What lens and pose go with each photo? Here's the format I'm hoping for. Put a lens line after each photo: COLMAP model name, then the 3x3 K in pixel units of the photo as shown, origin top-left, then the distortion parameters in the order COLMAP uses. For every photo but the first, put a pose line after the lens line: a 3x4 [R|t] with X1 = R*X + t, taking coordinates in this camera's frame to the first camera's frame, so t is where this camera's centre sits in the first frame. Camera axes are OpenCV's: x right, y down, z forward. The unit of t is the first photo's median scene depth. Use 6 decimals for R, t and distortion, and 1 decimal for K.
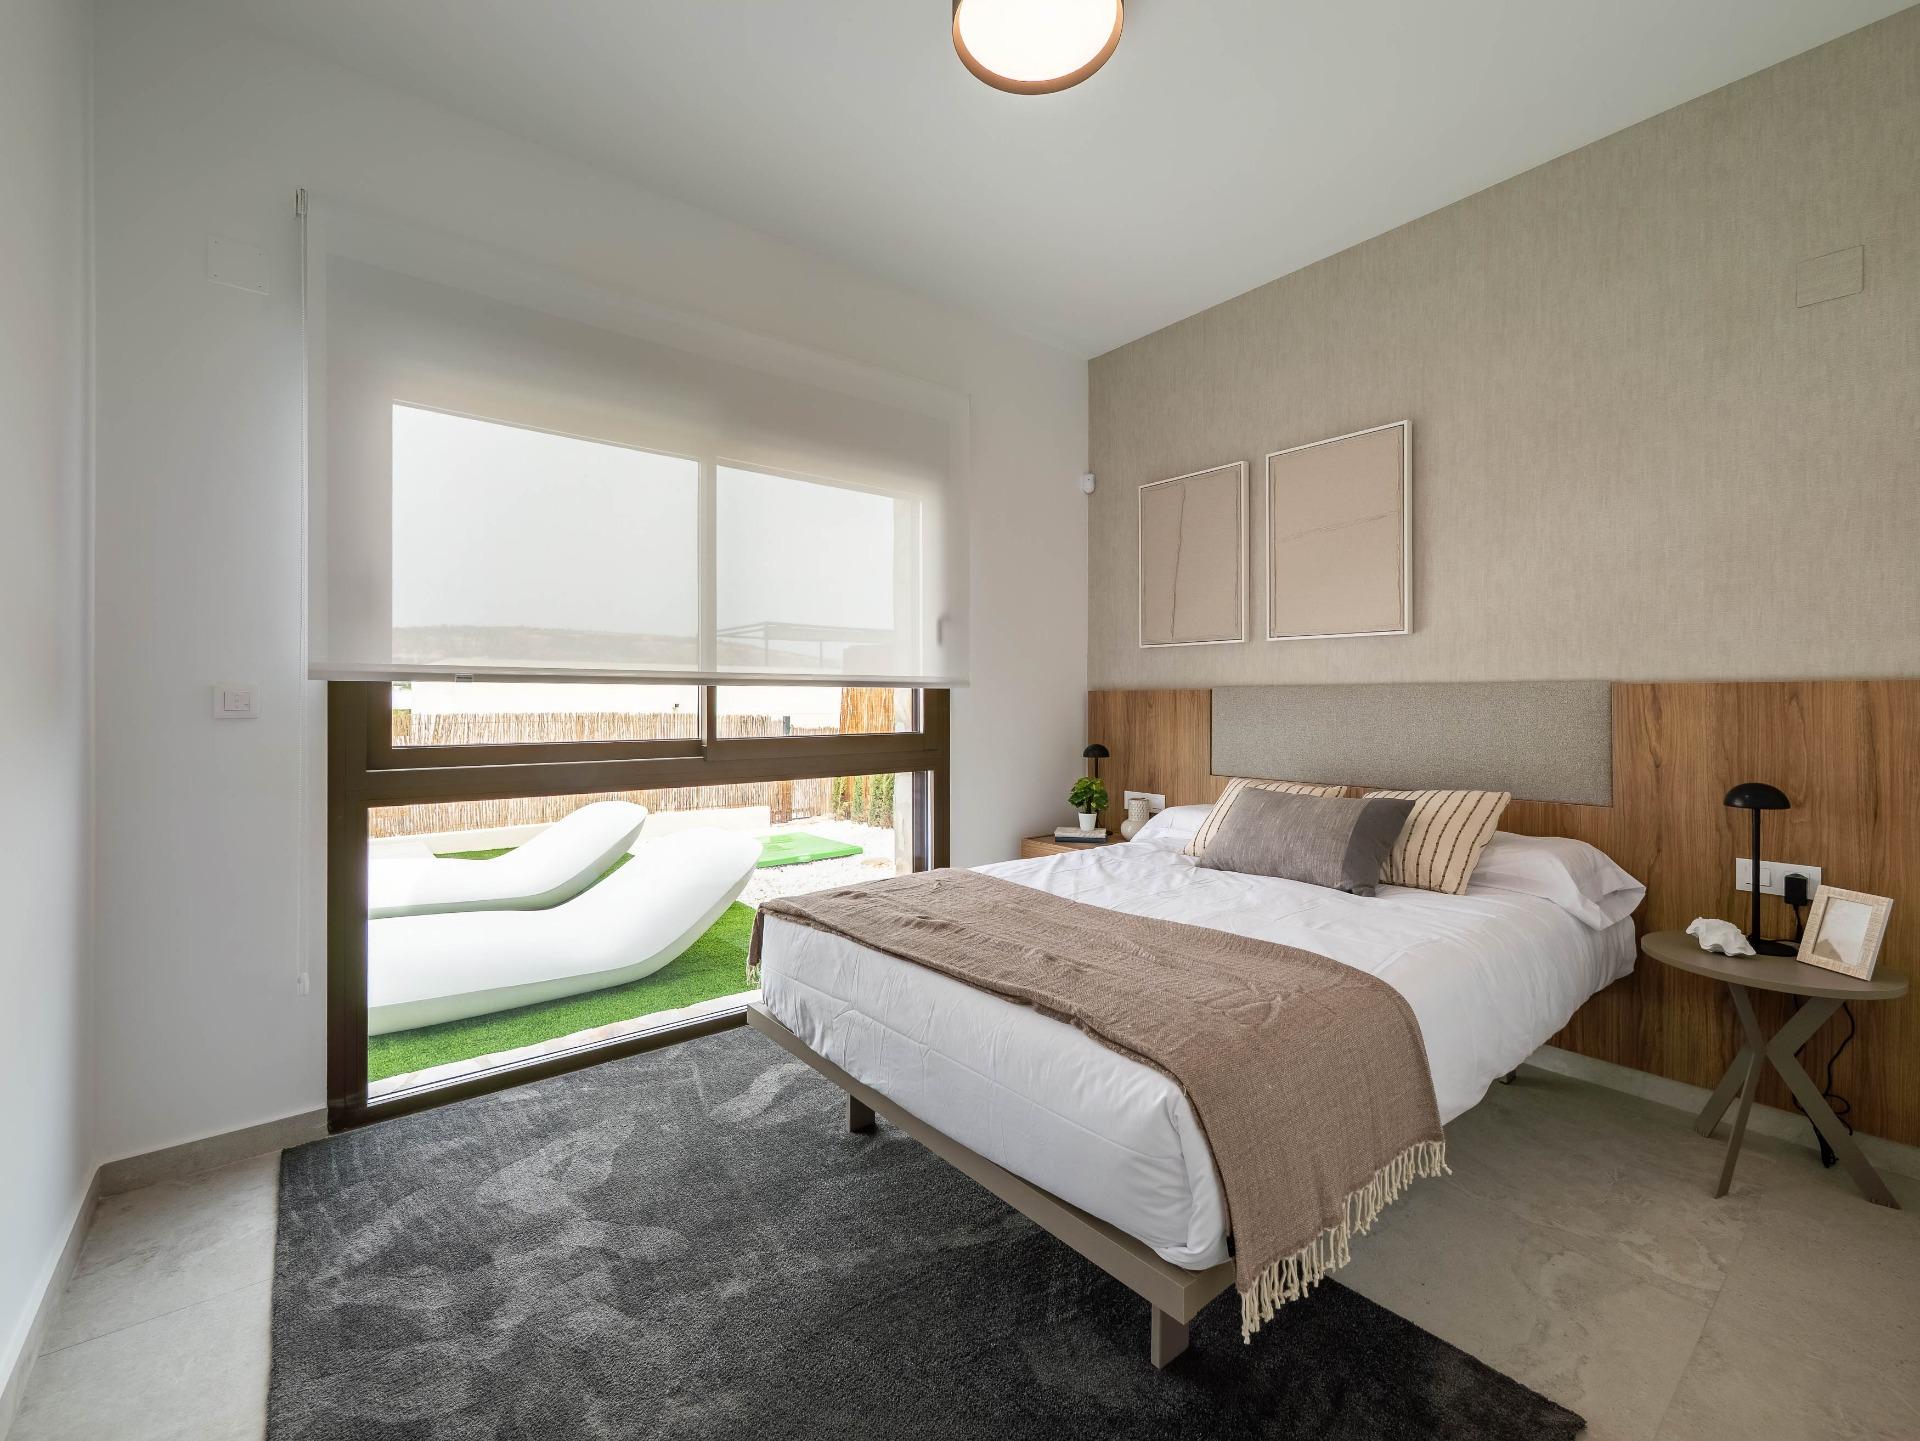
lens RADIAL K [[812.3, 0, 968.6], [0, 812.3, 706.7], [0, 0, 1]] dist [-0.002071, 0.000453]
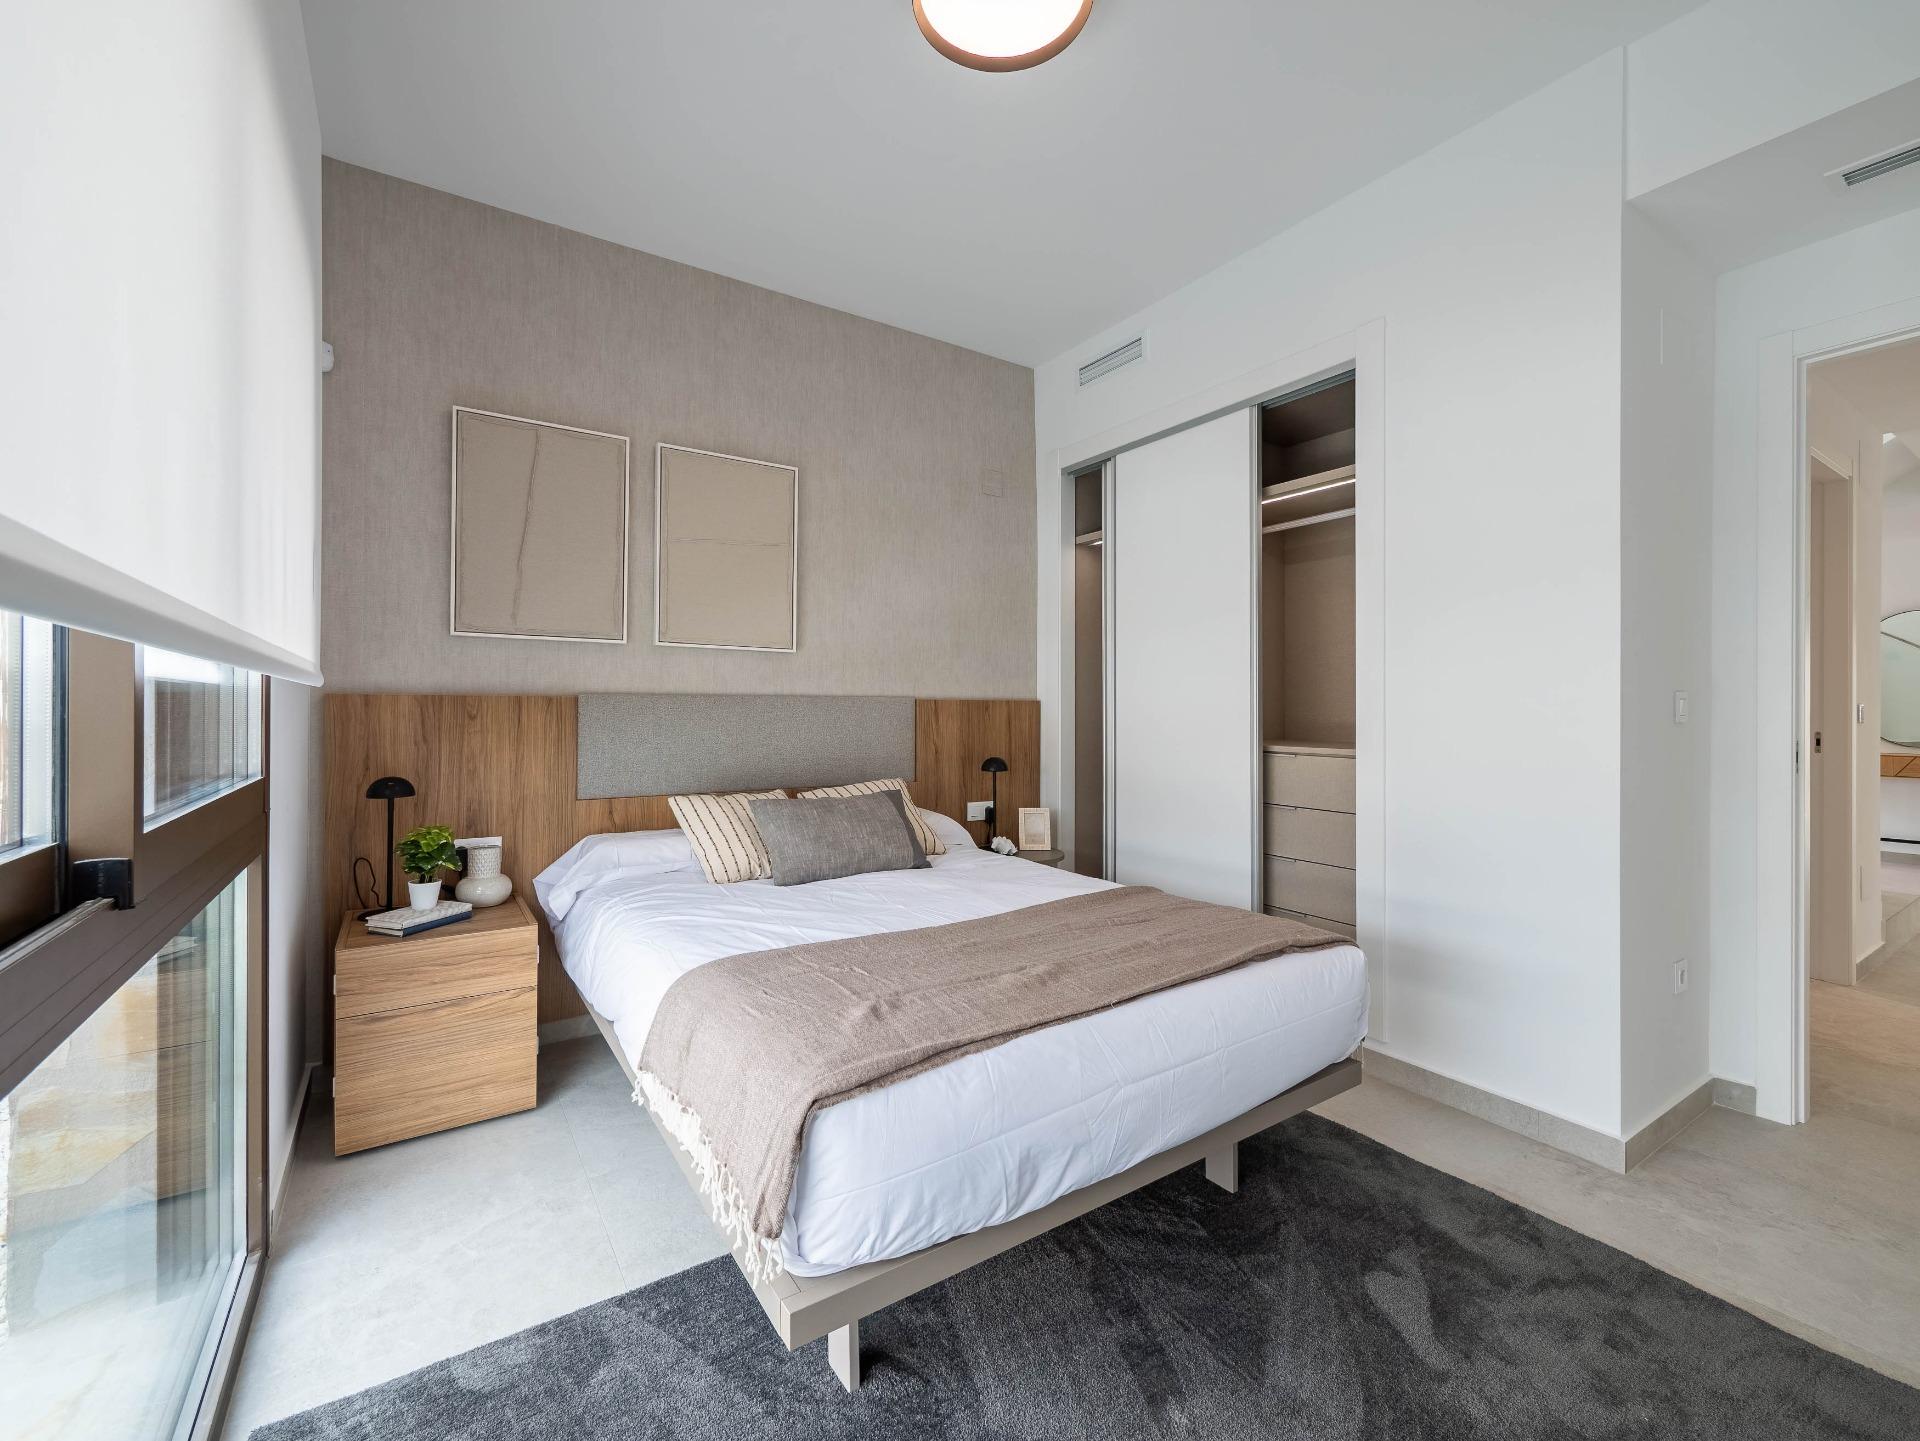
lens RADIAL K [[812.3, 0, 968.6], [0, 812.3, 706.7], [0, 0, 1]] dist [-0.002071, 0.000453]
pose [[0.102676, 0.003339, 0.994709, -0.597346], [0.005322, 0.999978, -0.003906, -0.007091], [-0.994701, 0.005695, 0.102656, 0.653010]]
